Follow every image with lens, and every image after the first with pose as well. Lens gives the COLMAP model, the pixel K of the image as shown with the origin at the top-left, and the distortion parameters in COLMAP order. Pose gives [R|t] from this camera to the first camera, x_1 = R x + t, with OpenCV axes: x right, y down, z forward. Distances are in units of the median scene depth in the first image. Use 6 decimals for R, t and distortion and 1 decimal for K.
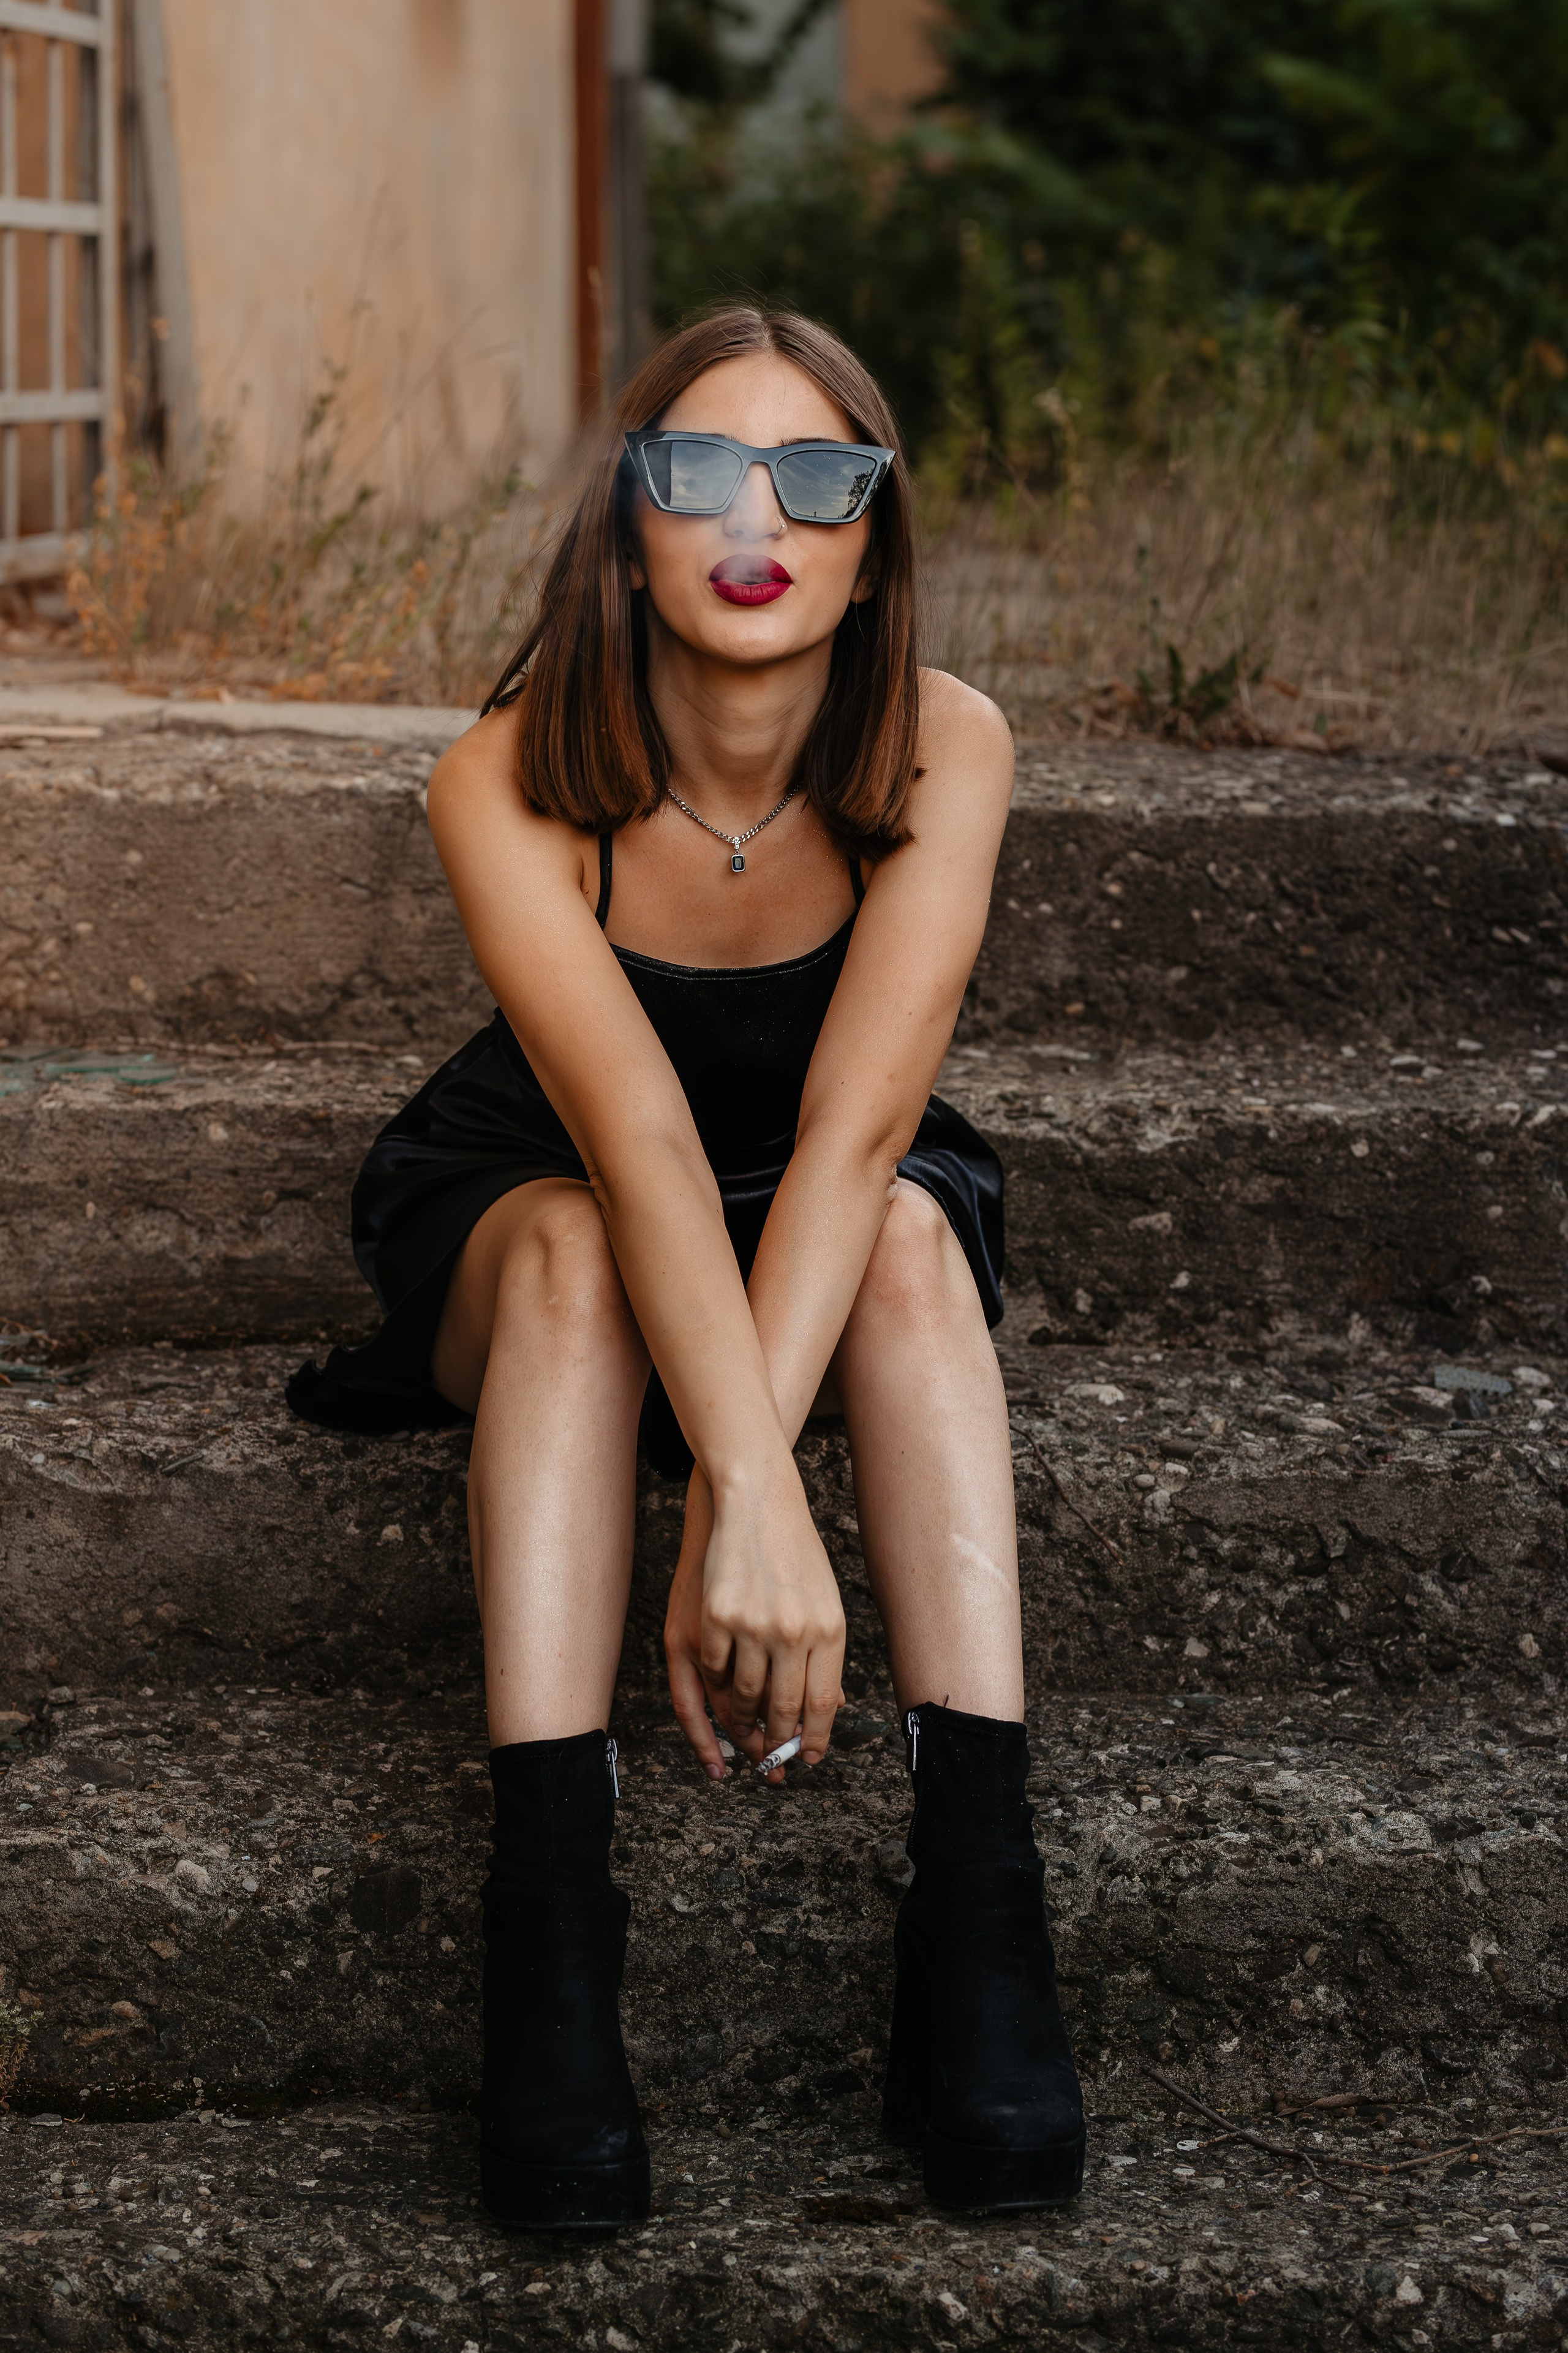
lens RADIAL K [[5947.2, 0, 822.6], [0, 5947.2, 1209.4], [0, 0, 1]] dist [-0.002891, -0.539566]
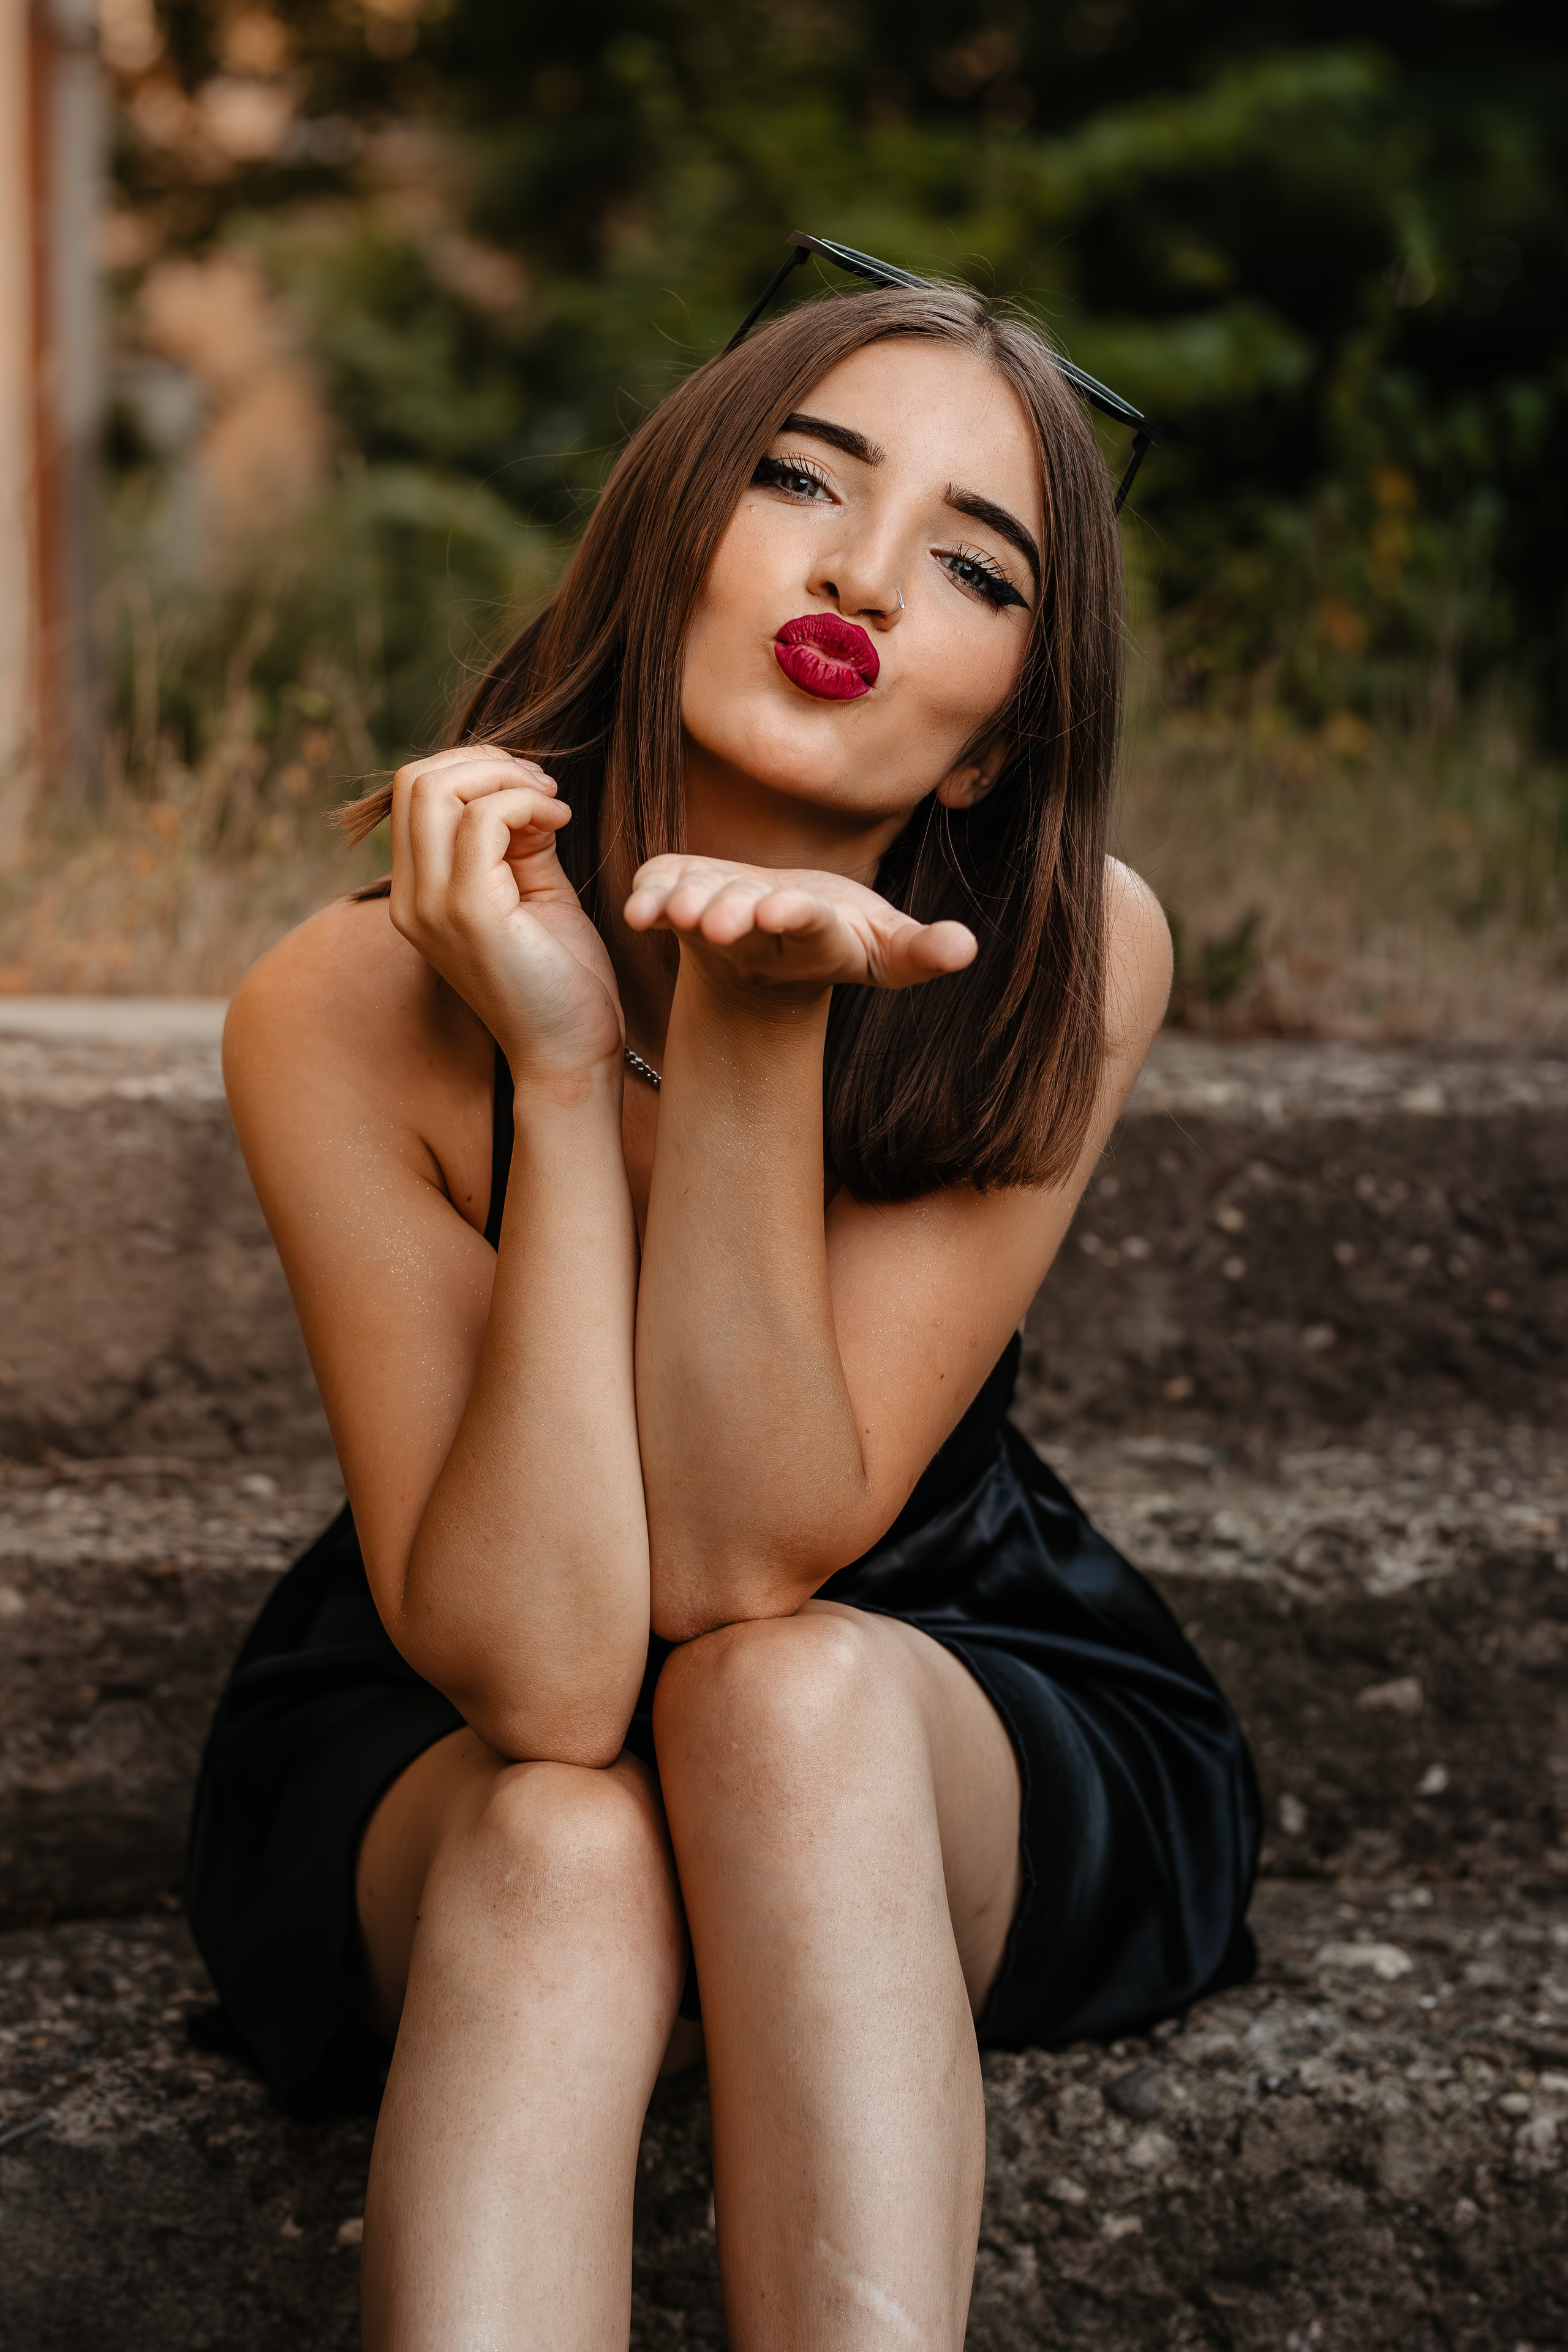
lens RADIAL K [[5634.6, 0, 784.0], [0, 5634.6, 1176.0], [0, 0, 1]] dist [-0.005018, -0.491630]
pose [[0.993301, -0.018499, 0.114067, -0.086083], [0.027208, 0.996792, -0.075265, -0.010515], [-0.112308, 0.077864, 0.990618, 0.362097]]
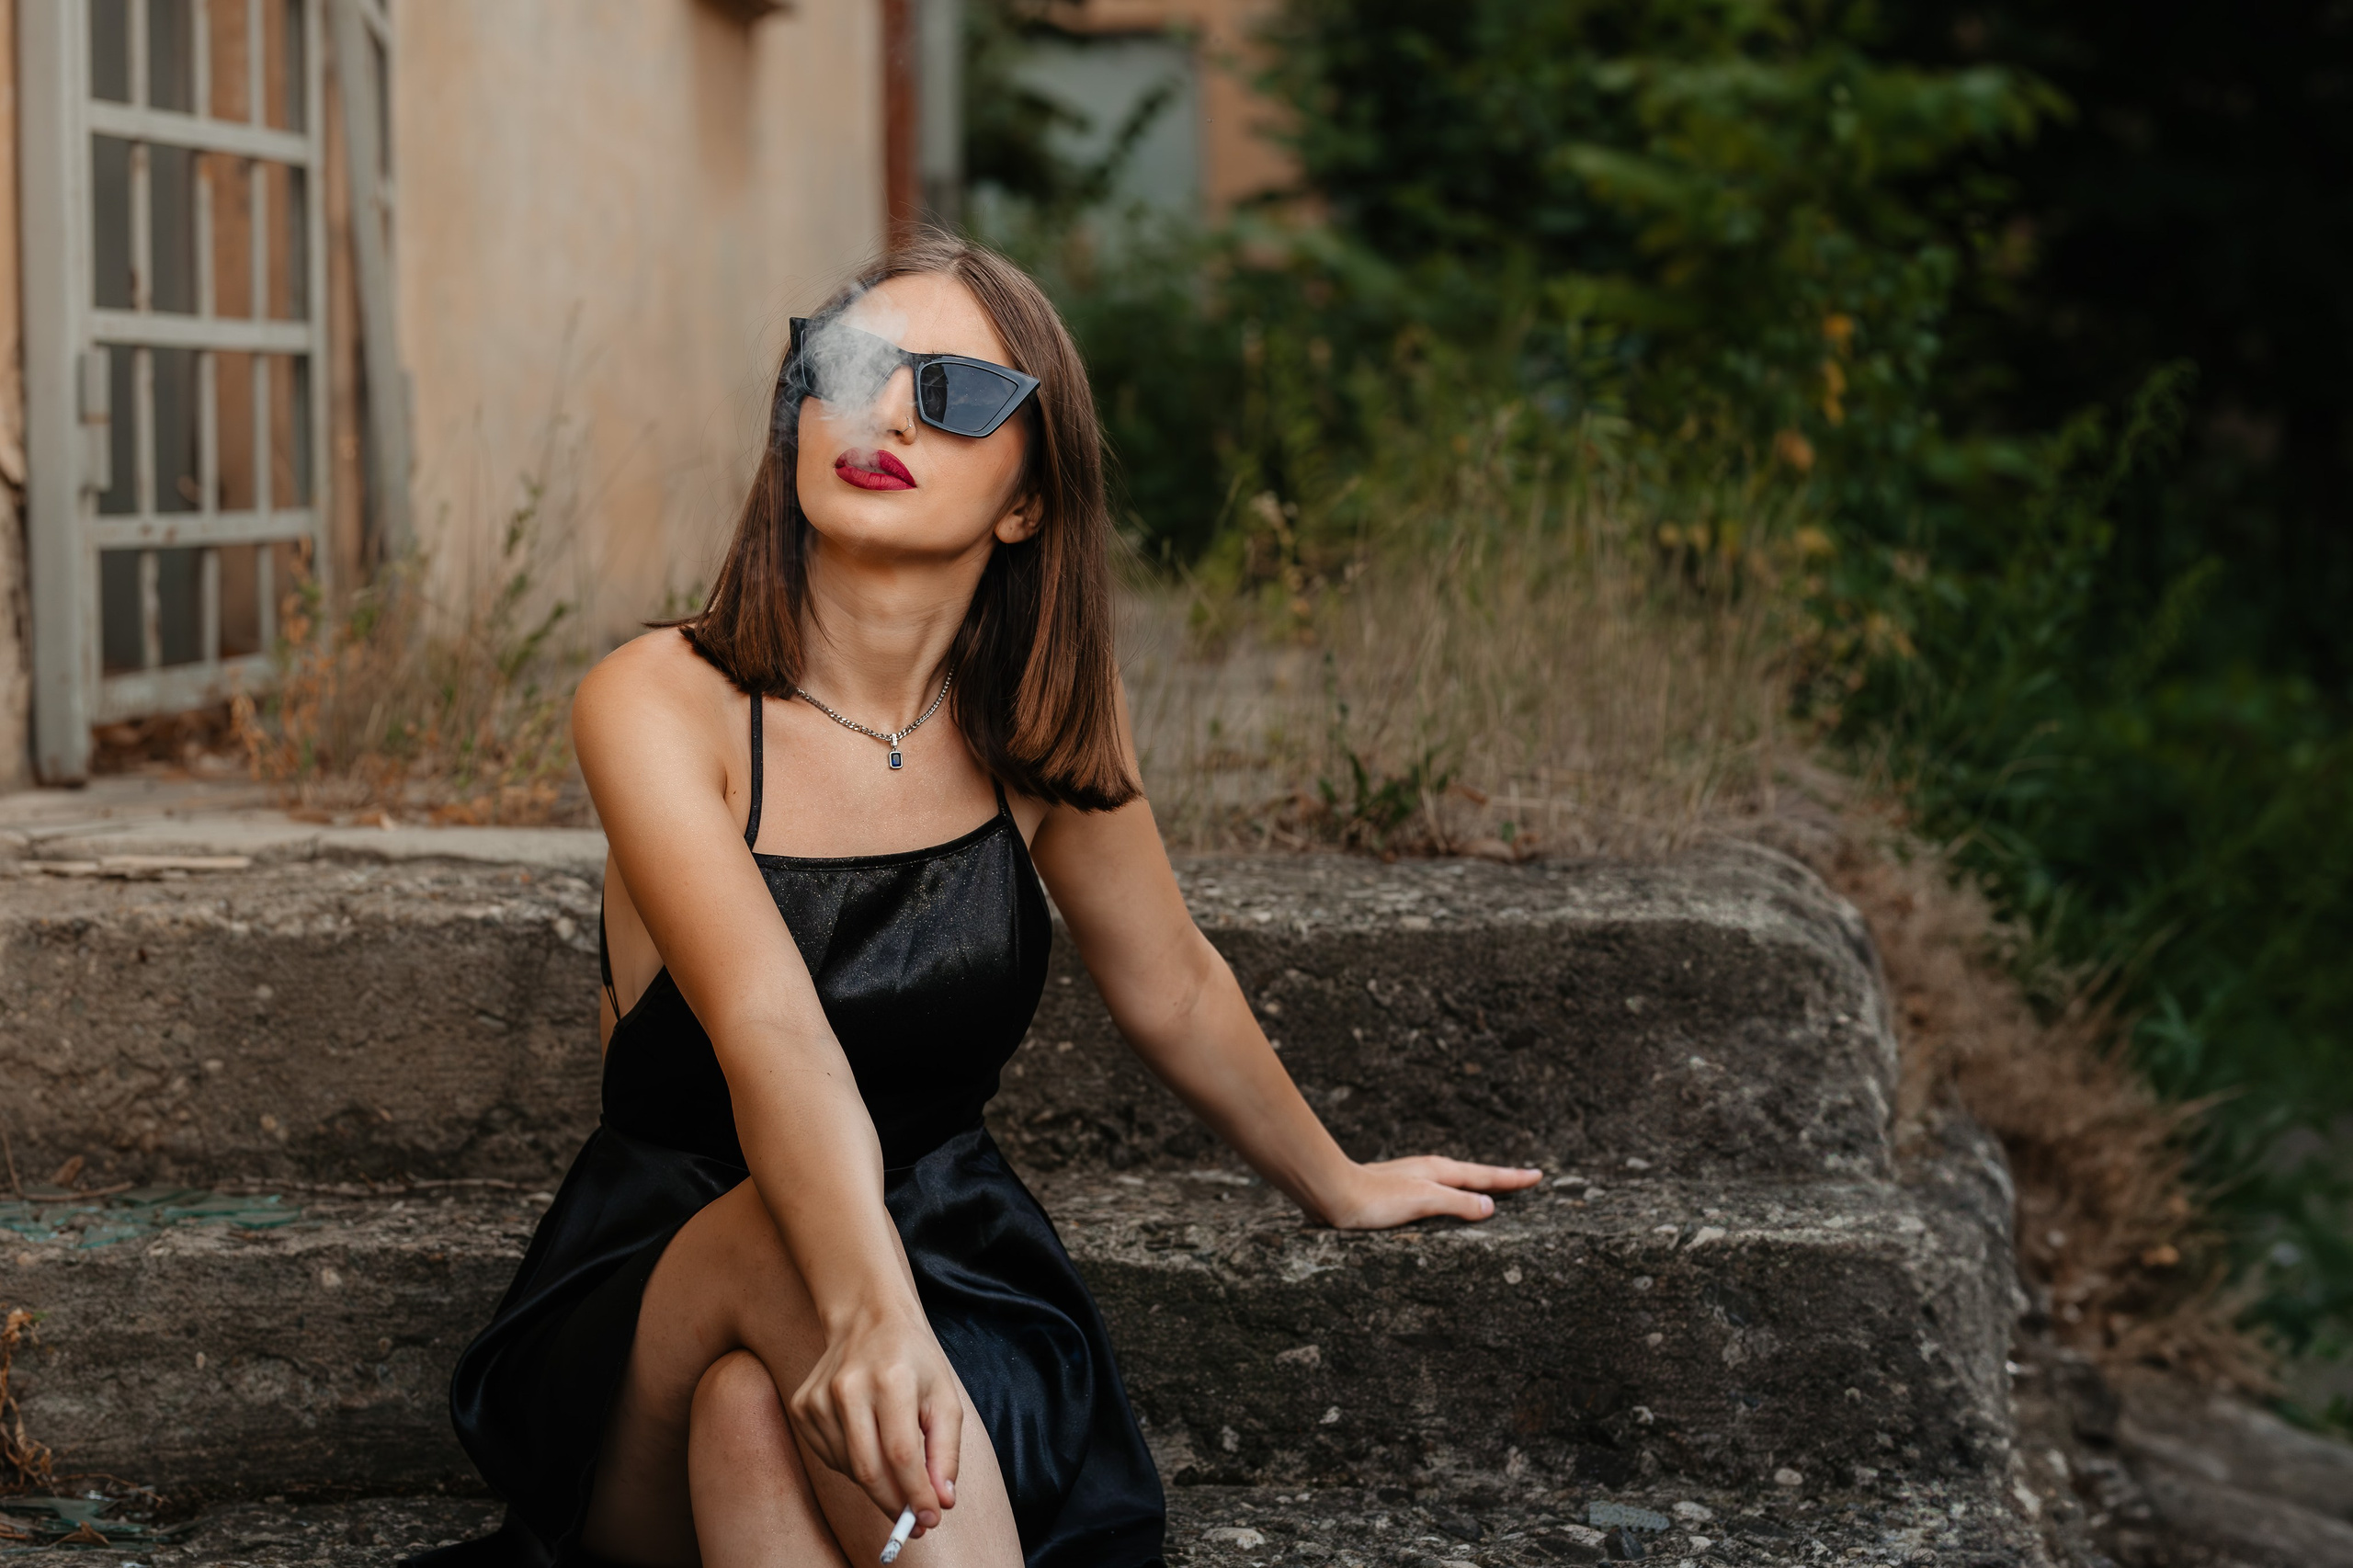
lens RADIAL K [[5947.6, 0, 1176.5], [0, 5947.6, 784.0], [0, 0, 1]] dist [-0.002891, -0.539566]
pose [[0.999828, -0.016817, -0.007760, 0.044375], [0.016087, 0.996161, -0.086053, -0.007494], [0.009178, 0.085913, 0.996260, 0.031010]]
